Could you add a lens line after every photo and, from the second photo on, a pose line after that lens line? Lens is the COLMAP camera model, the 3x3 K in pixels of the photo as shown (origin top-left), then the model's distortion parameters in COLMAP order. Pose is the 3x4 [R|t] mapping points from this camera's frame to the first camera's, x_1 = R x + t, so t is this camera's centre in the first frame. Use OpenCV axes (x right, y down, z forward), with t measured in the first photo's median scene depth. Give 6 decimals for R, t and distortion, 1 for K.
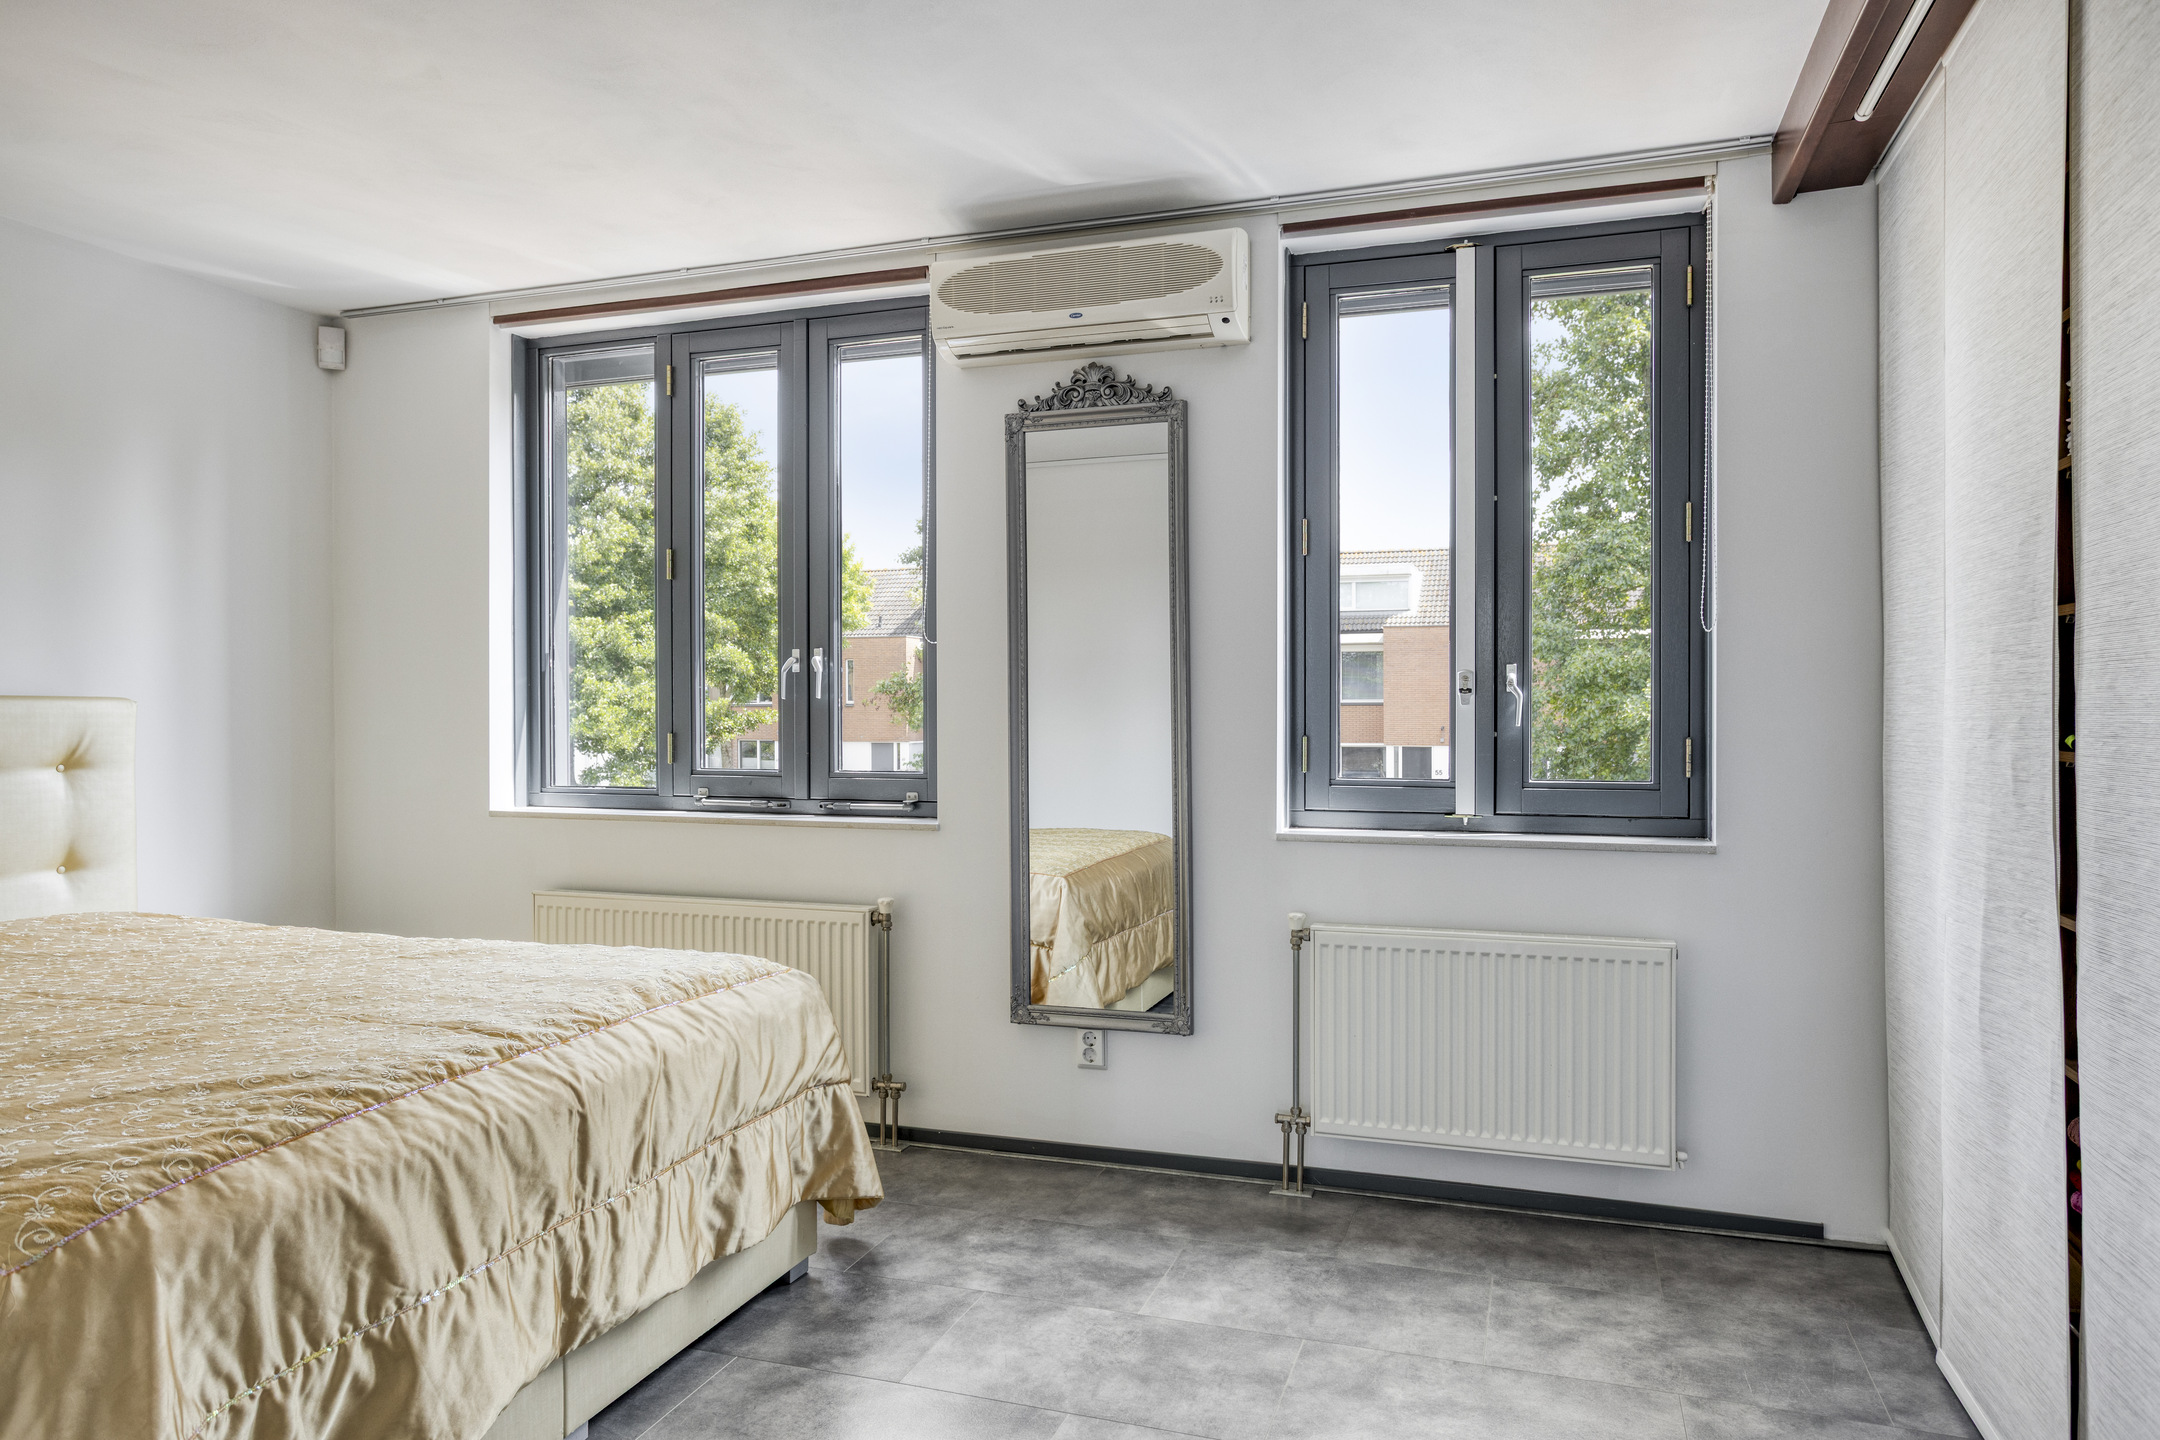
lens RADIAL K [[1397.3, 0, 1069.9], [0, 1397.3, 710.8], [0, 0, 1]] dist [-0.033137, 0.032395]
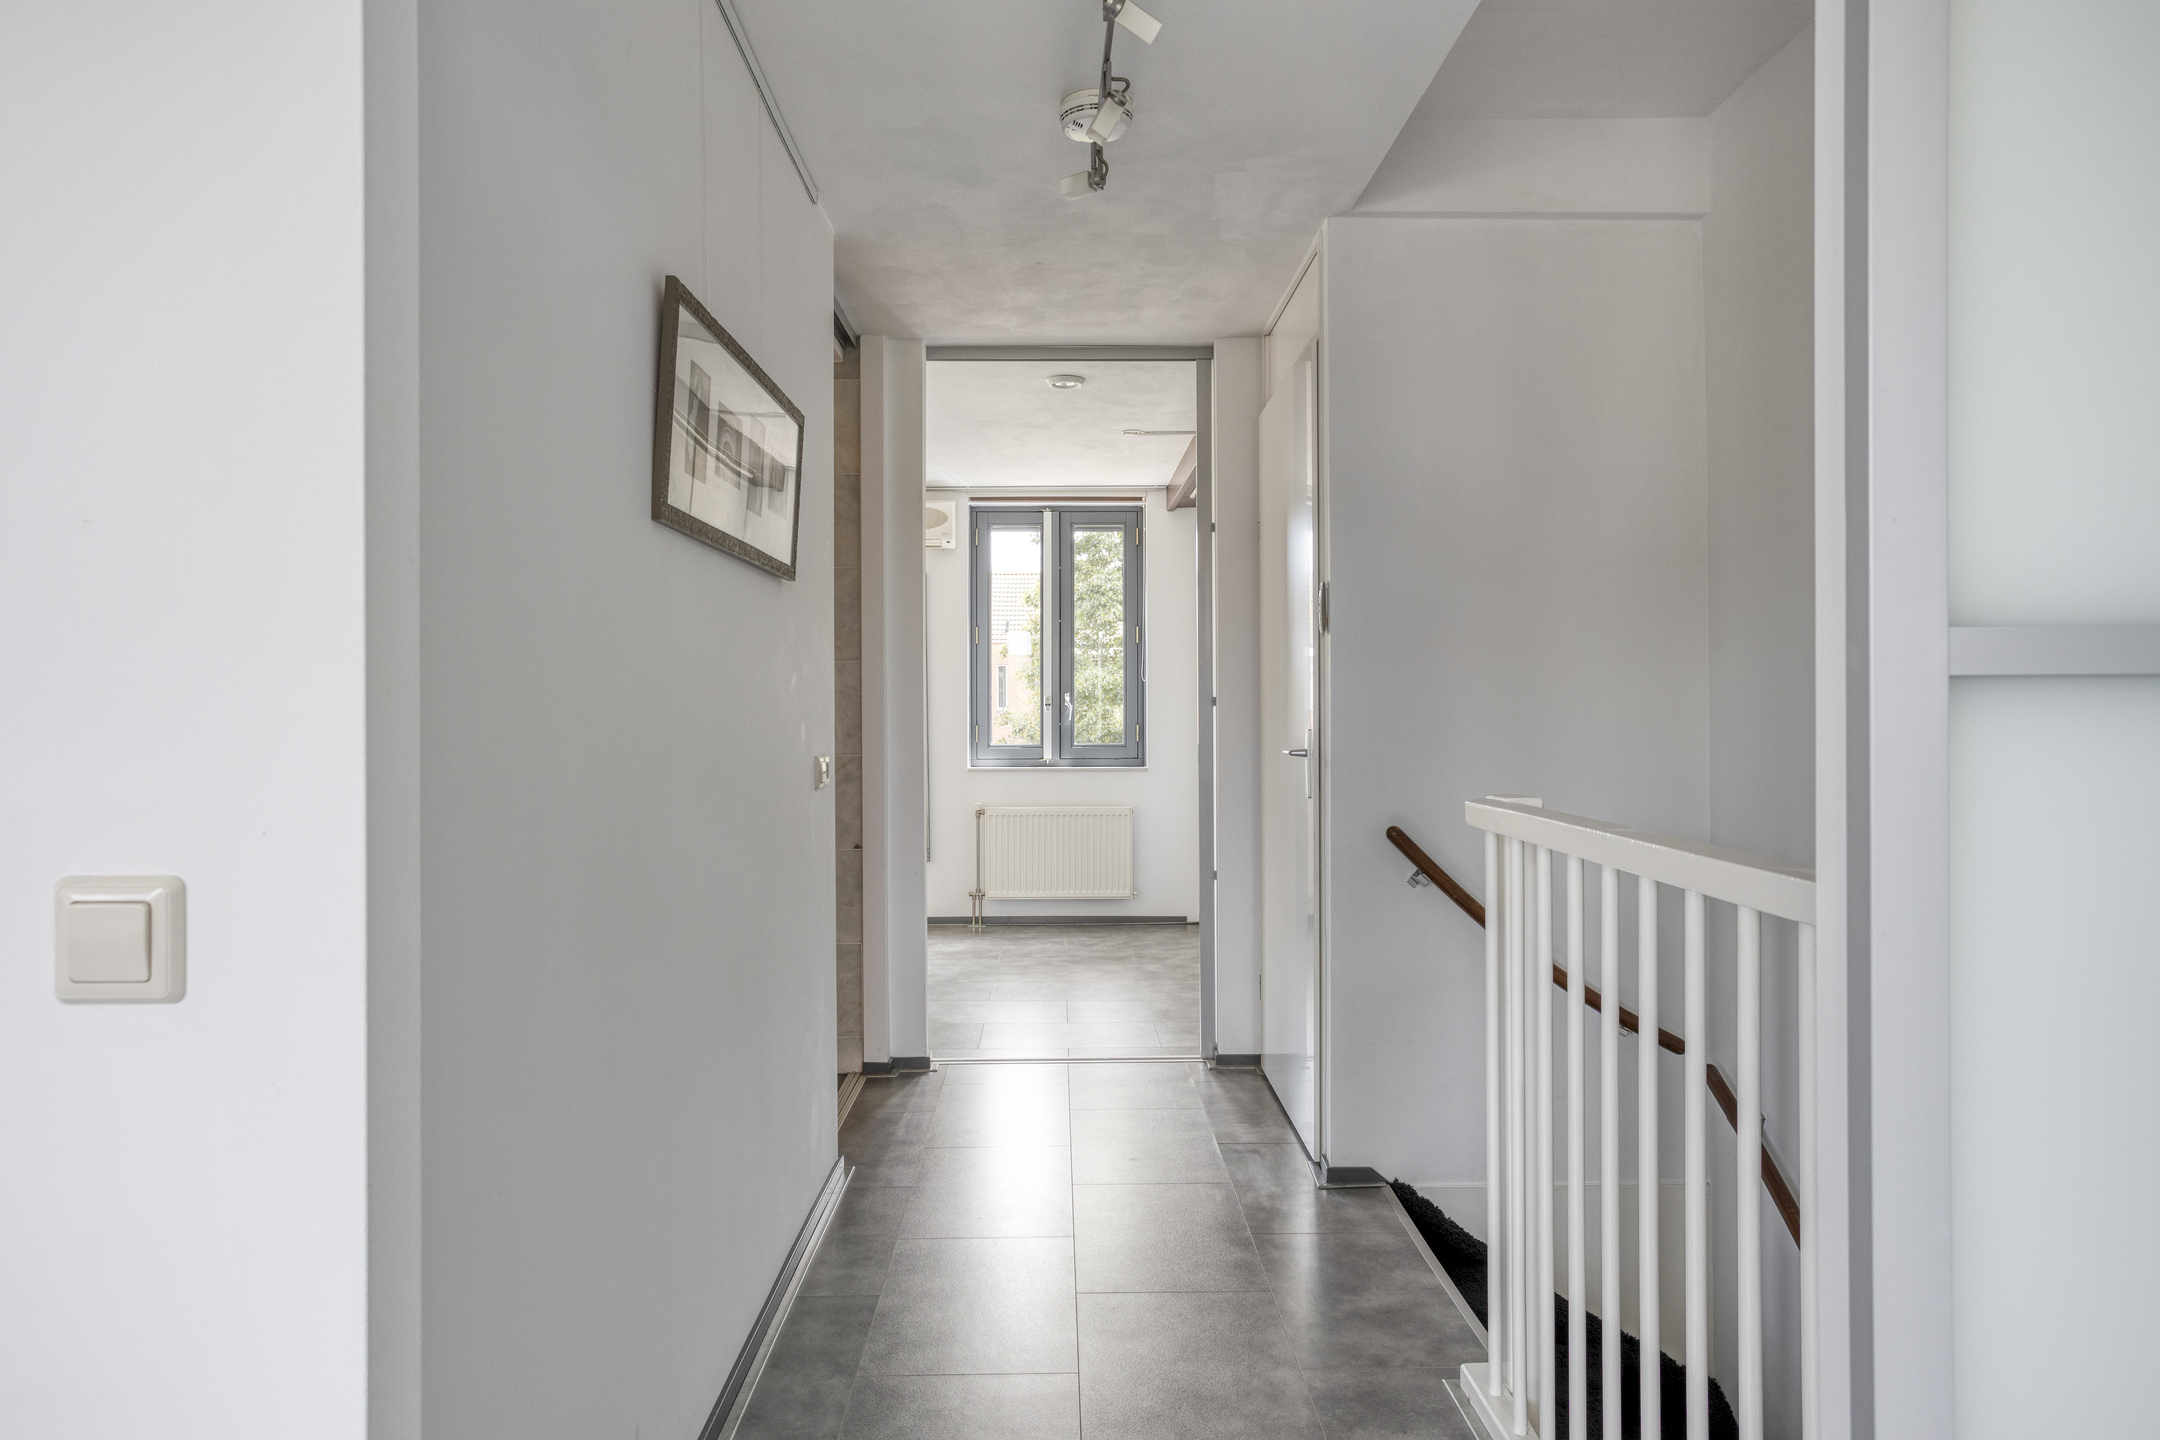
lens RADIAL K [[1397.3, 0, 1081.9], [0, 1397.3, 717.8], [0, 0, 1]] dist [-0.033137, 0.032395]
pose [[0.937600, -0.004323, 0.347688, -0.602982], [0.005008, 0.999987, -0.001071, 0.012581], [-0.347679, 0.002745, 0.937610, -1.529931]]
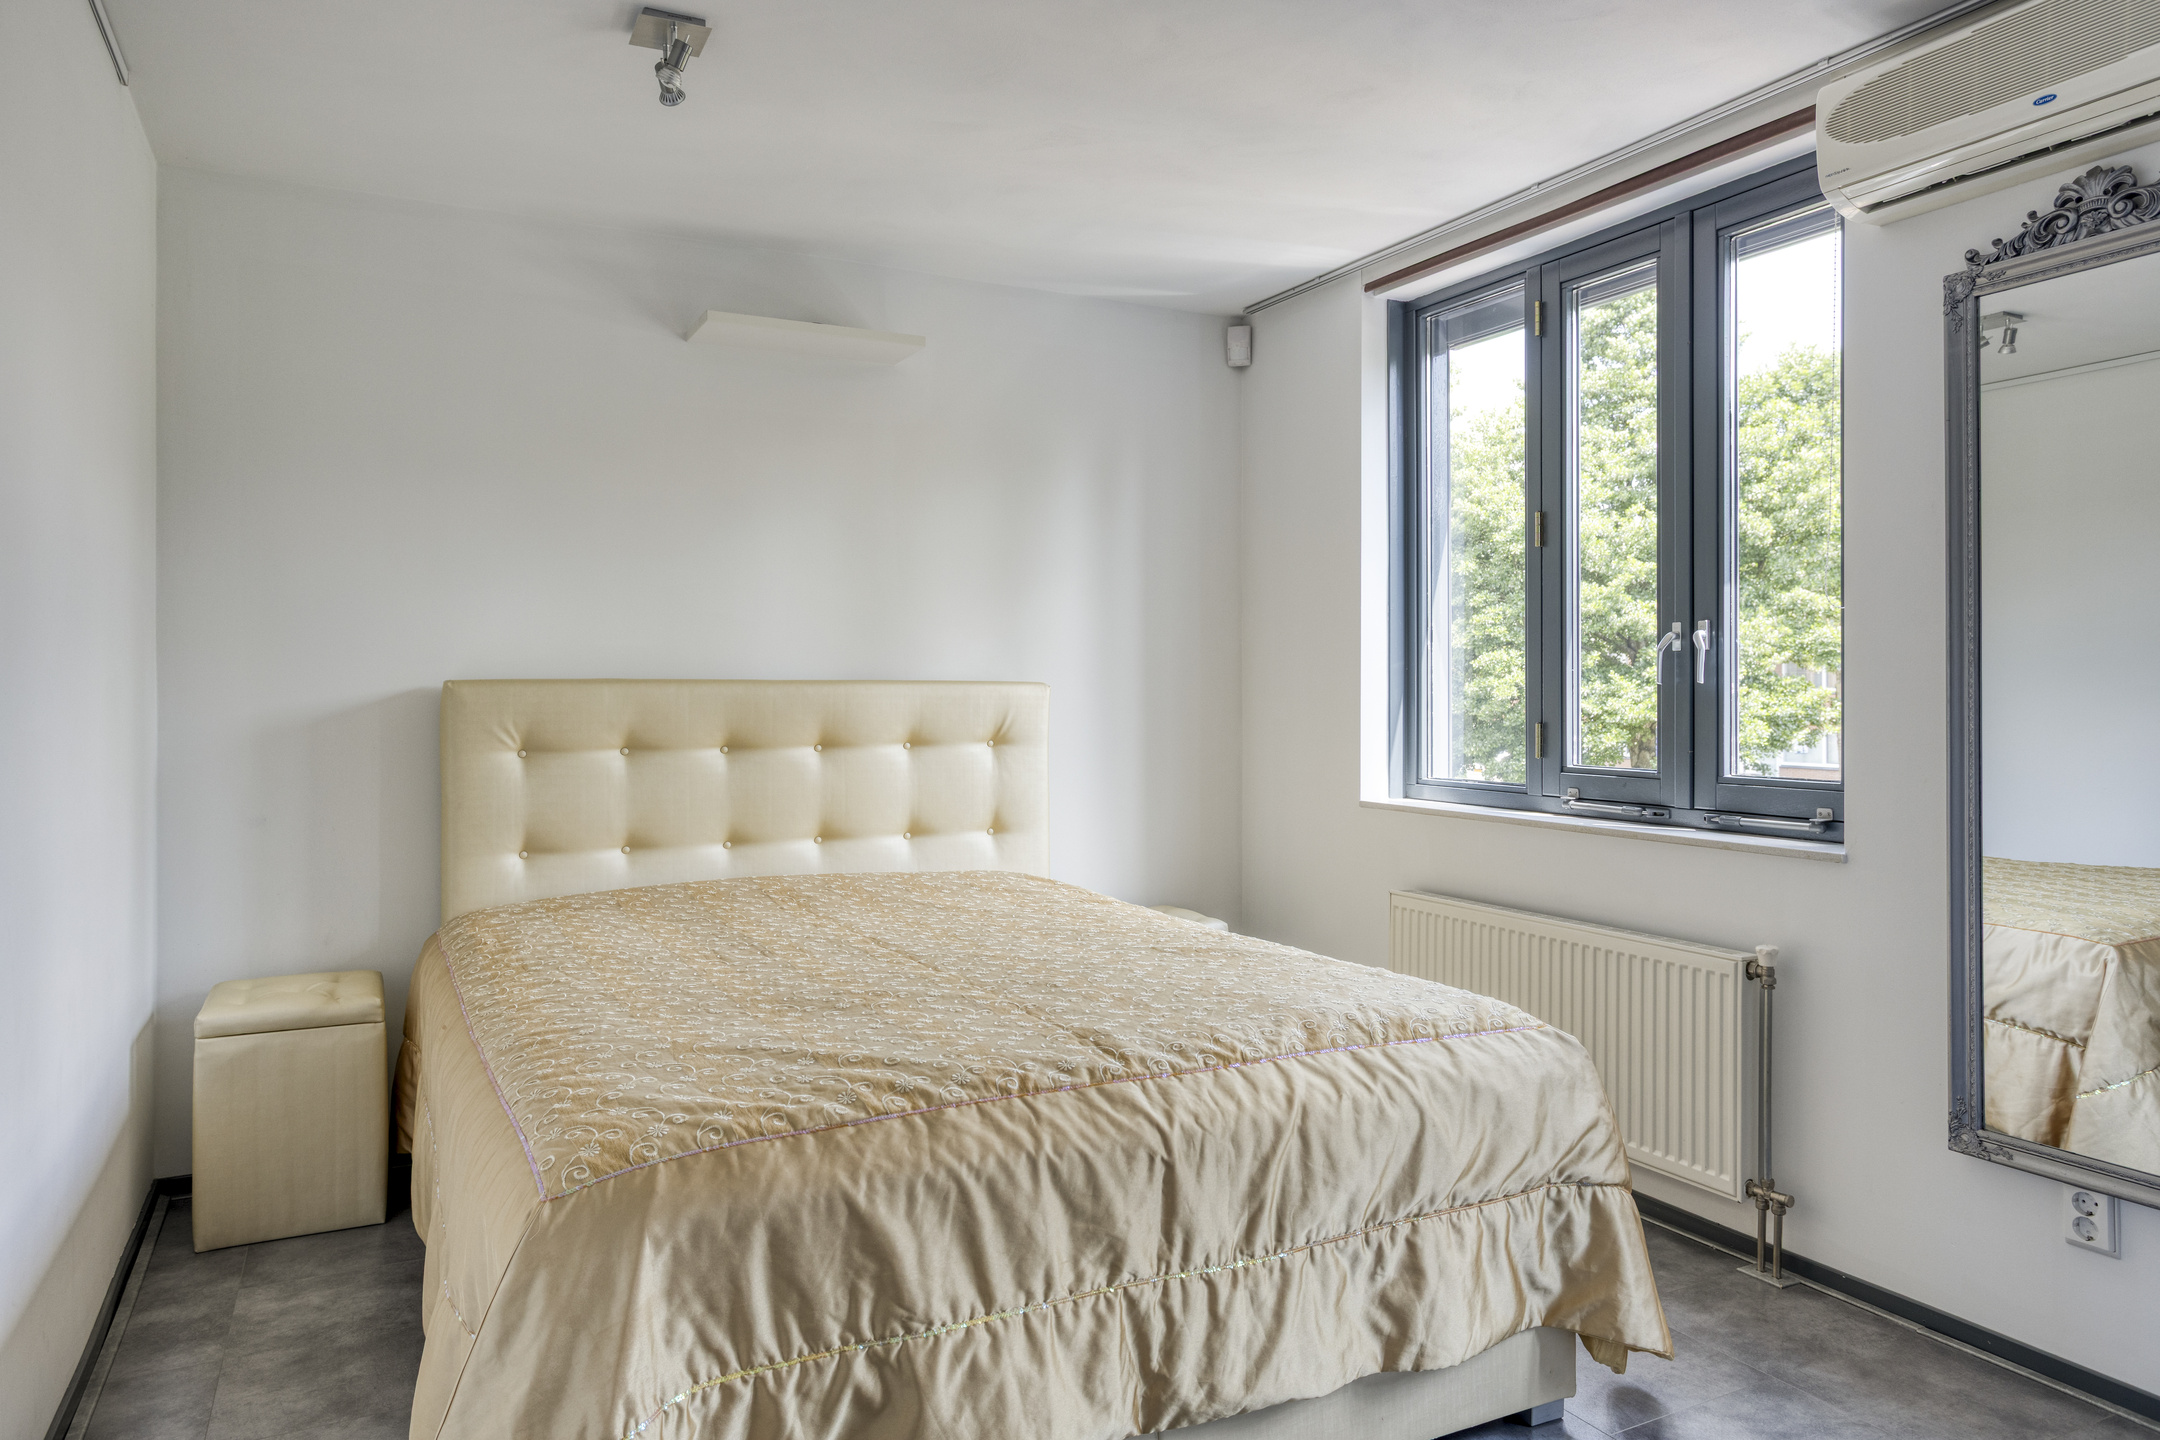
lens RADIAL K [[1397.3, 0, 1037.5], [0, 1397.3, 690.1], [0, 0, 1]] dist [-0.033137, 0.032395]
pose [[0.716611, 0.003246, -0.697466, 0.109377], [-0.006786, 0.999974, -0.002319, -0.000641], [0.697441, 0.006395, 0.716614, 0.181802]]
